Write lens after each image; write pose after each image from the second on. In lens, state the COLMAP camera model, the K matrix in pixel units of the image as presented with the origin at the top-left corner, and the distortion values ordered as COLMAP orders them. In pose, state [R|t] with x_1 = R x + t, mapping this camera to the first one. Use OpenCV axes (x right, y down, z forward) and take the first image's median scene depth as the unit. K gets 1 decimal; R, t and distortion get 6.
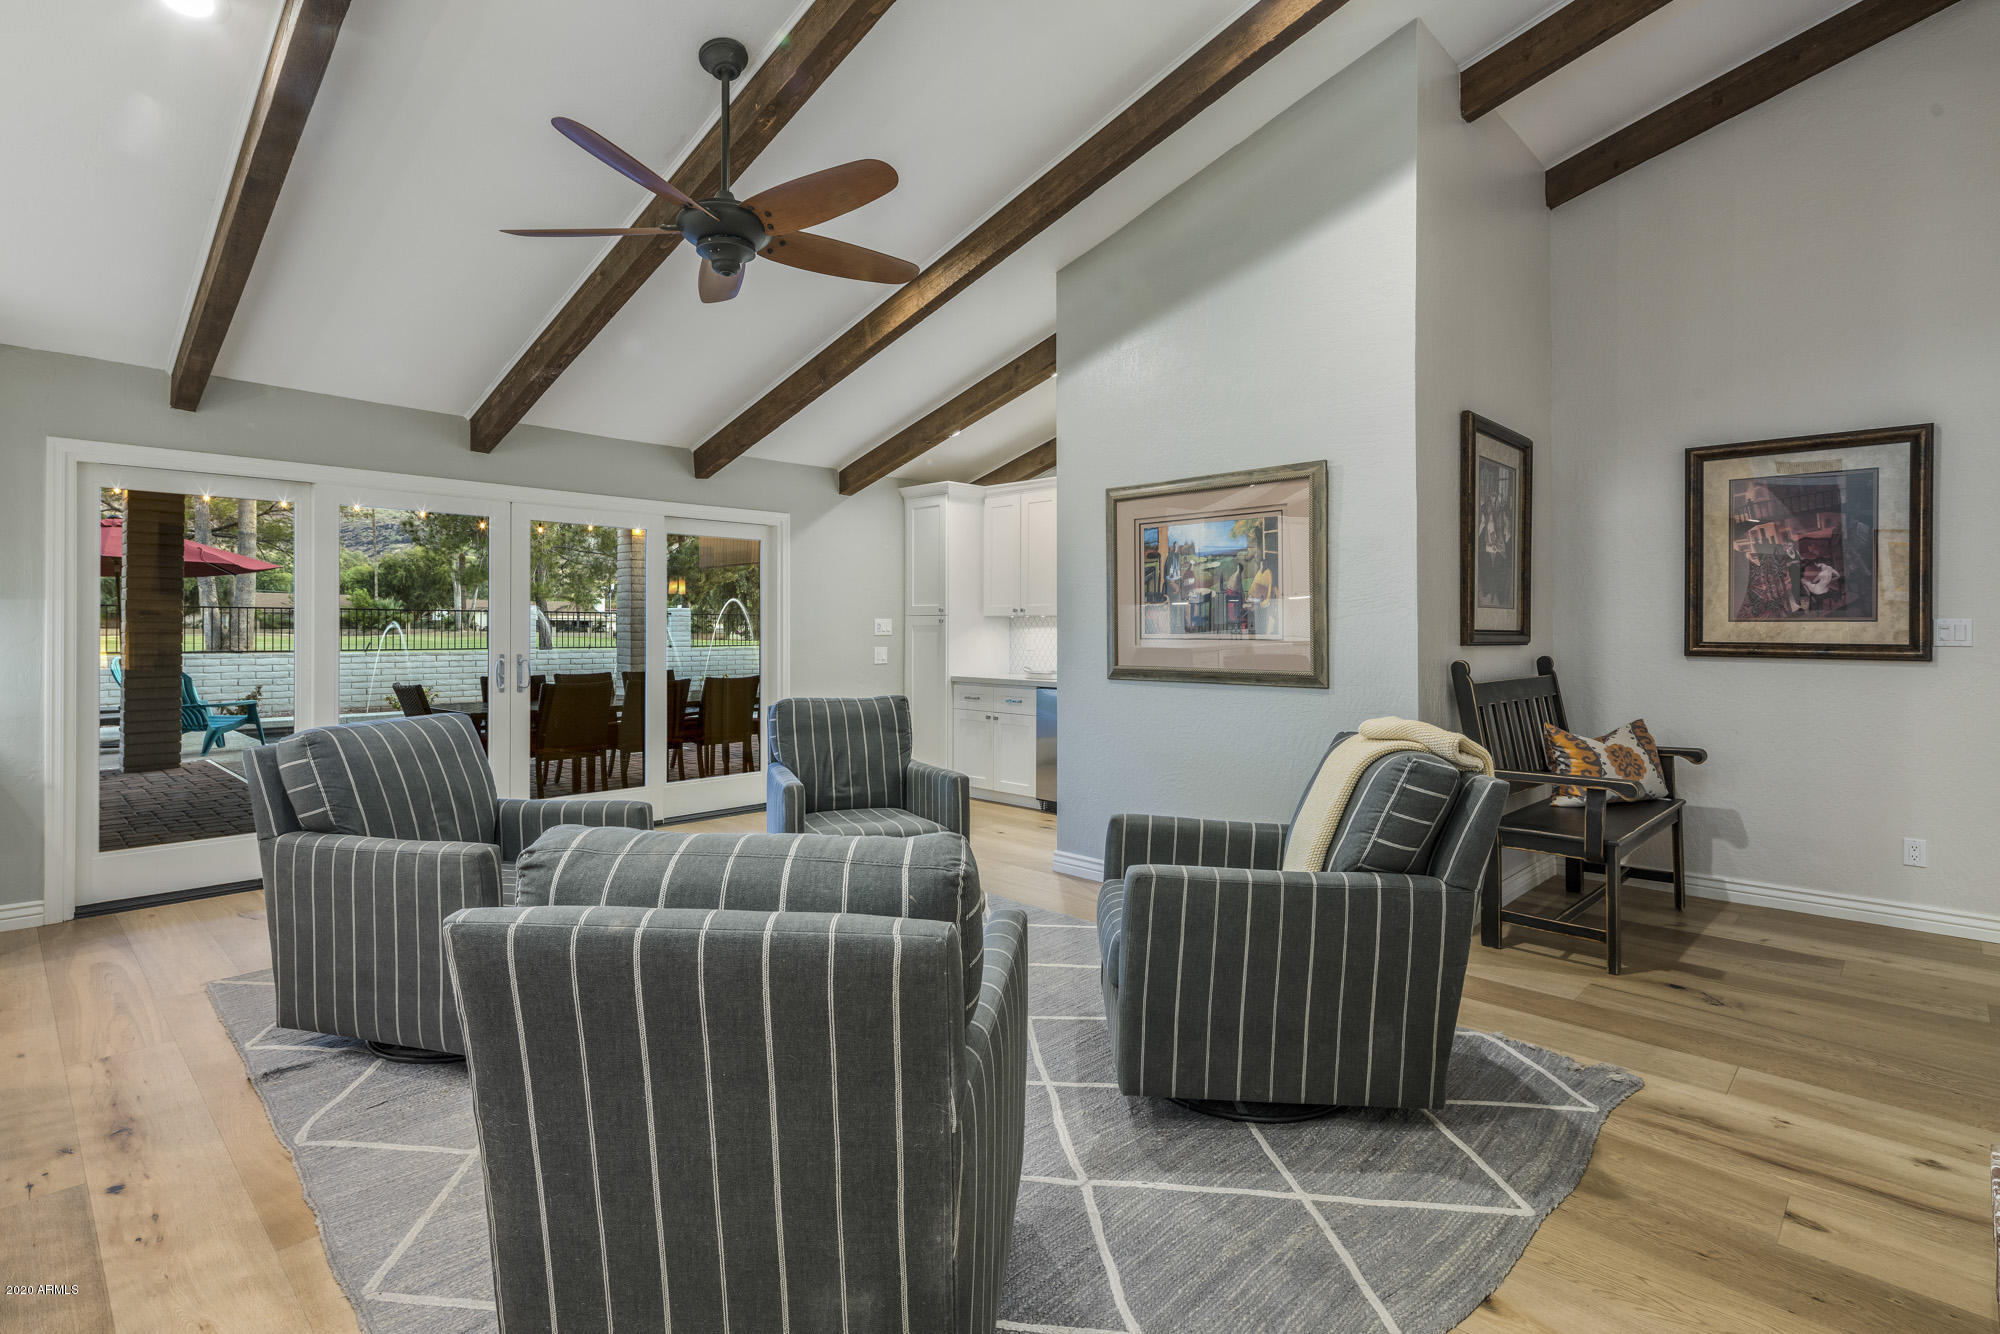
lens RADIAL K [[964.6, 0, 989.0], [0, 964.6, 623.8], [0, 0, 1]] dist [0.018824, -0.000255]
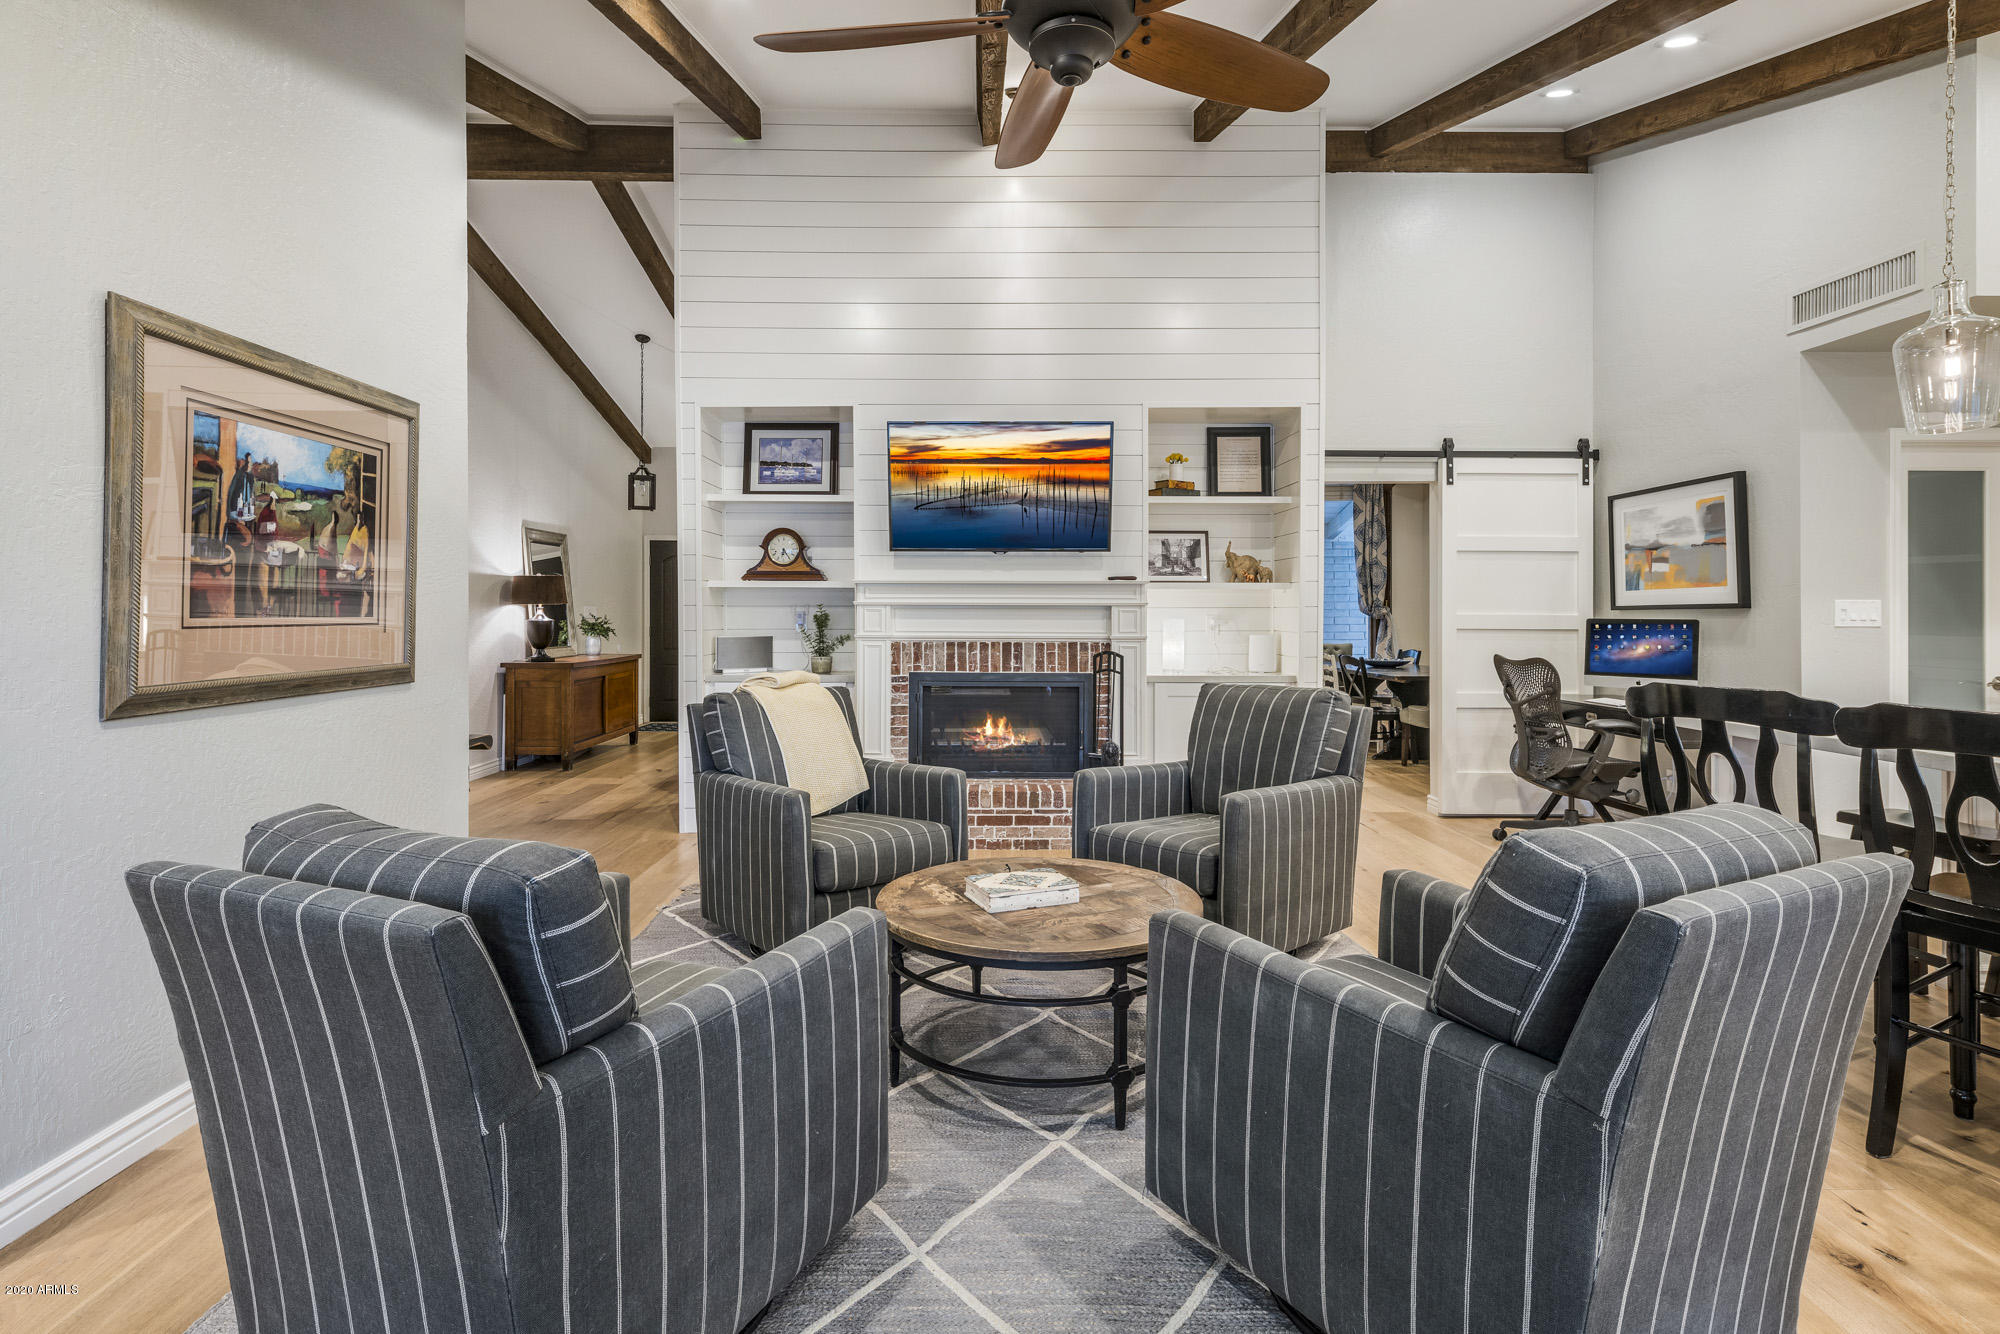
lens RADIAL K [[976.8, 0, 989.0], [0, 976.8, 612.8], [0, 0, 1]] dist [0.013261, -0.000963]
pose [[-0.704056, -0.001528, 0.710142, -0.526147], [-0.007103, 0.999963, -0.004890, 0.007735], [-0.710109, -0.008487, -0.704041, 1.118026]]
